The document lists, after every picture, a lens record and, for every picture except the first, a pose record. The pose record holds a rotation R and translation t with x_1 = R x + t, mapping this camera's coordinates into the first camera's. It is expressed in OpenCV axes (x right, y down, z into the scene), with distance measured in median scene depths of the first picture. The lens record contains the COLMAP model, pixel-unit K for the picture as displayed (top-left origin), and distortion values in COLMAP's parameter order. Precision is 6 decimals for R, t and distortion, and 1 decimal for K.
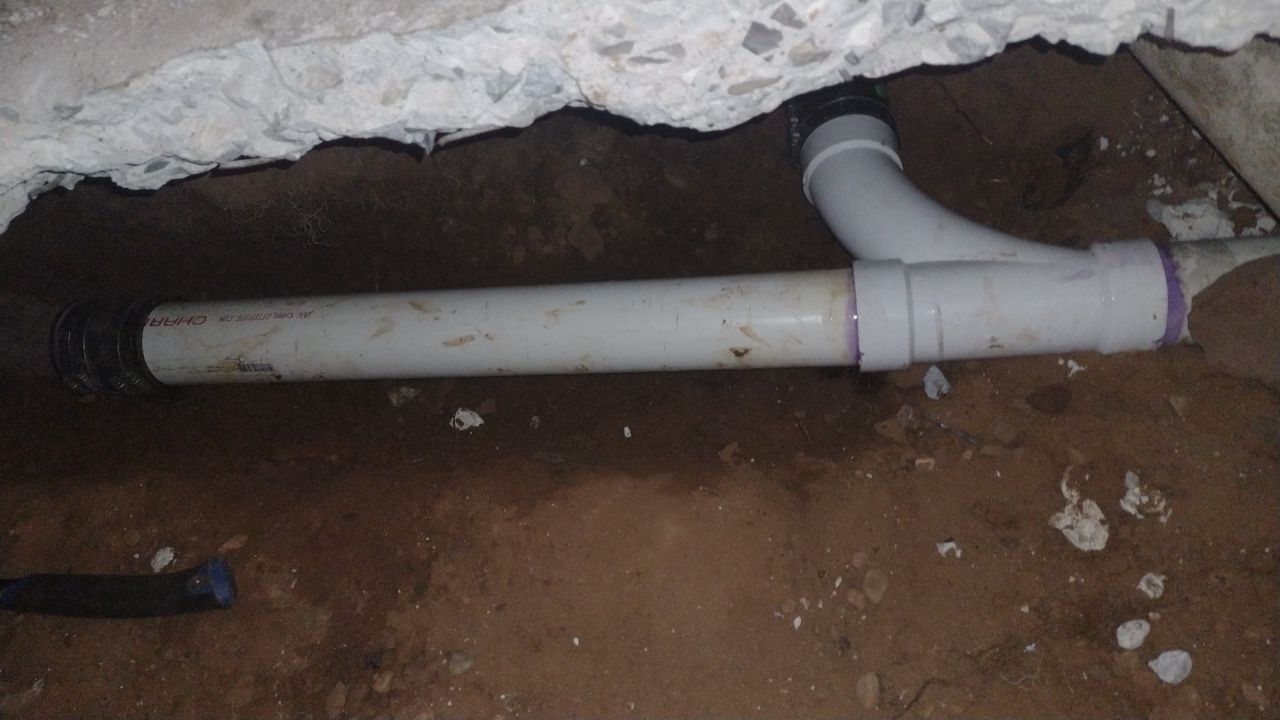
lens RADIAL K [[862.9, 0, 585.8], [0, 862.9, 352.5], [0, 0, 1]] dist [0.074472, -0.084267]
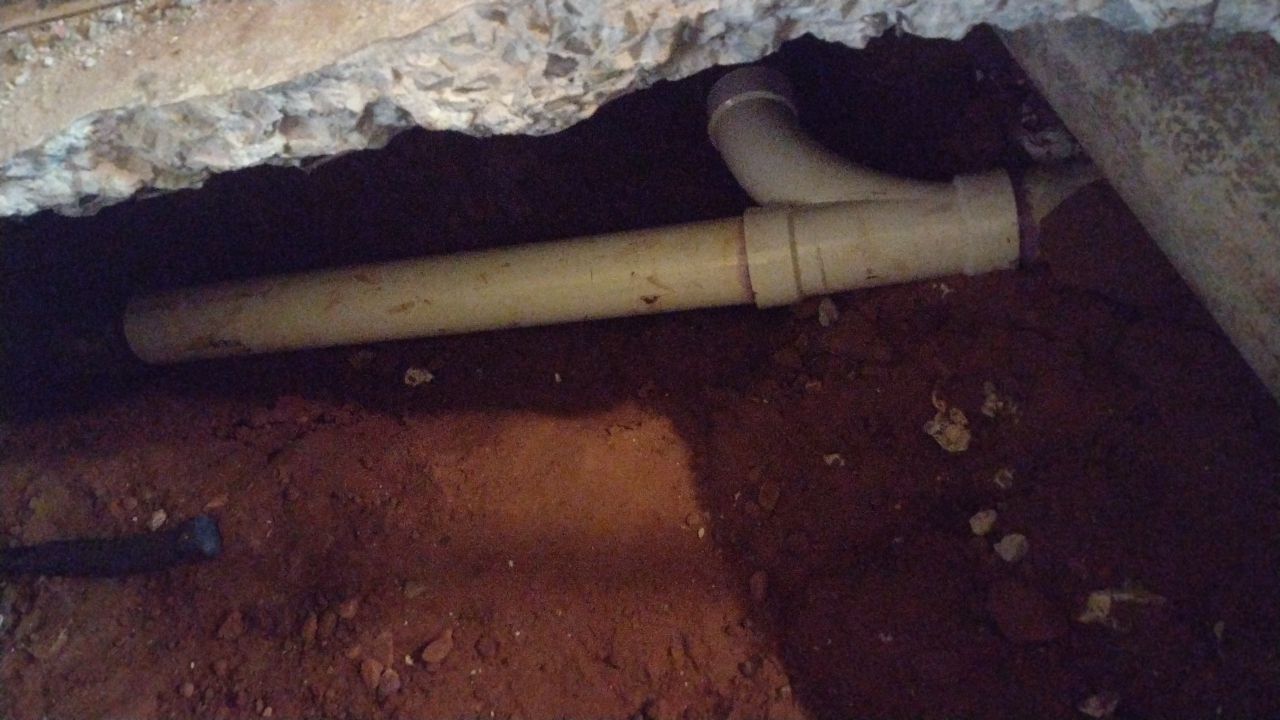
lens RADIAL K [[862.9, 0, 585.8], [0, 862.9, 352.5], [0, 0, 1]] dist [0.074472, -0.084267]
pose [[0.996684, -0.078625, -0.020942, 0.128228], [0.080114, 0.993261, 0.083749, -0.036010], [0.014216, -0.085149, 0.996267, -0.125766]]
